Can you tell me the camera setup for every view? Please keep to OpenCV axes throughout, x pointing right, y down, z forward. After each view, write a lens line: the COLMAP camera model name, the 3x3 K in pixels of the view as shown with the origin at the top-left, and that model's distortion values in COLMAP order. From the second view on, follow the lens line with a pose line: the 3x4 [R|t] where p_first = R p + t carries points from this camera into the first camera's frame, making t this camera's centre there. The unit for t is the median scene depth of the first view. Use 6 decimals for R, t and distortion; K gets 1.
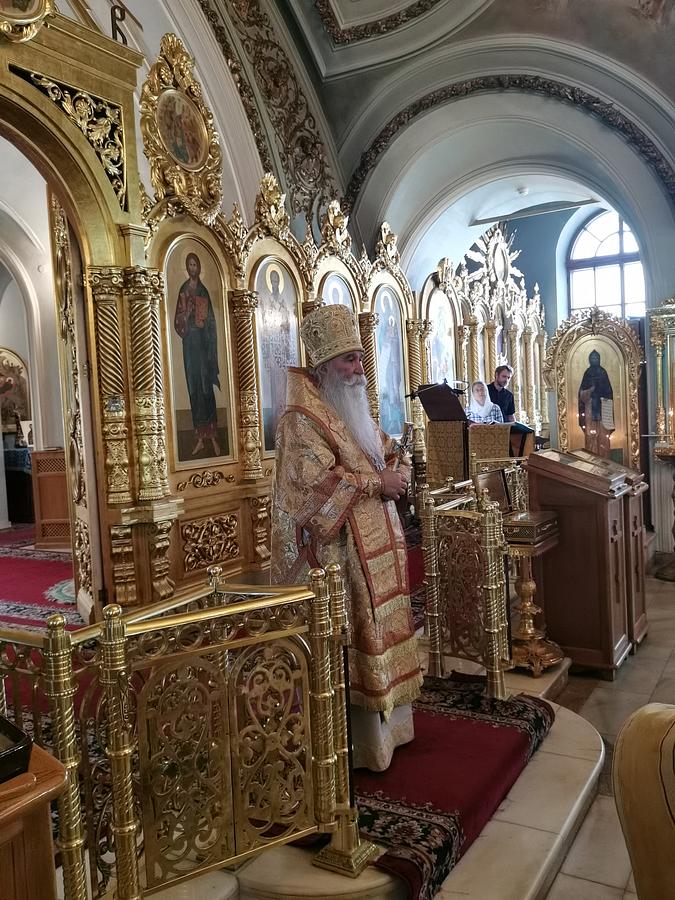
lens RADIAL K [[788.5, 0, 337.7], [0, 788.5, 451.2], [0, 0, 1]] dist [0.012829, -0.008079]
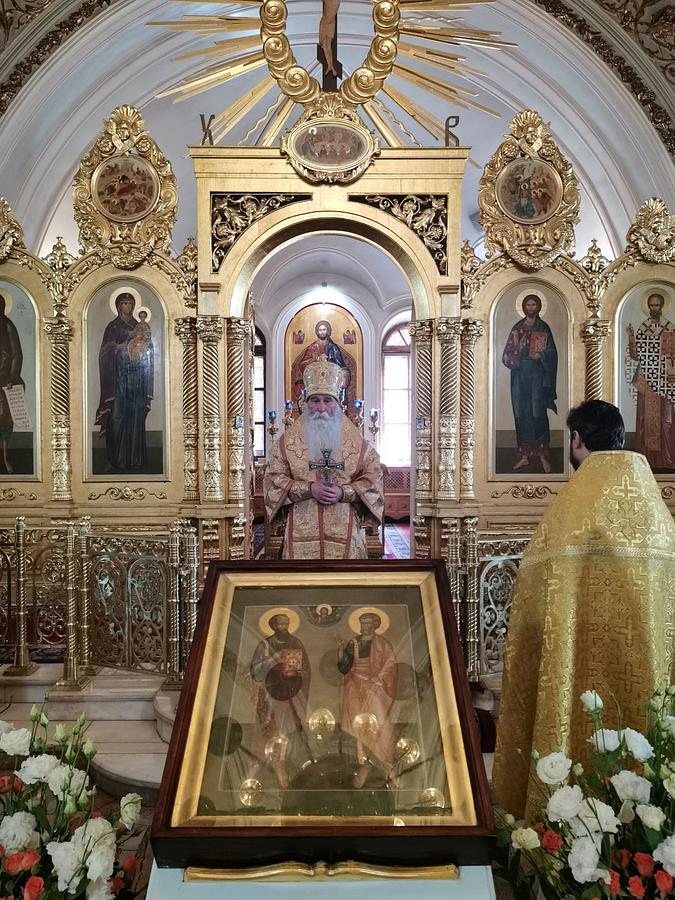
lens RADIAL K [[788.5, 0, 337.4], [0, 788.5, 448.5], [0, 0, 1]] dist [0.012829, -0.008079]
pose [[0.511177, 0.068076, -0.856775, 0.773832], [-0.072139, 0.996739, 0.036157, -0.055539], [0.856443, 0.043324, 0.514421, 0.199305]]
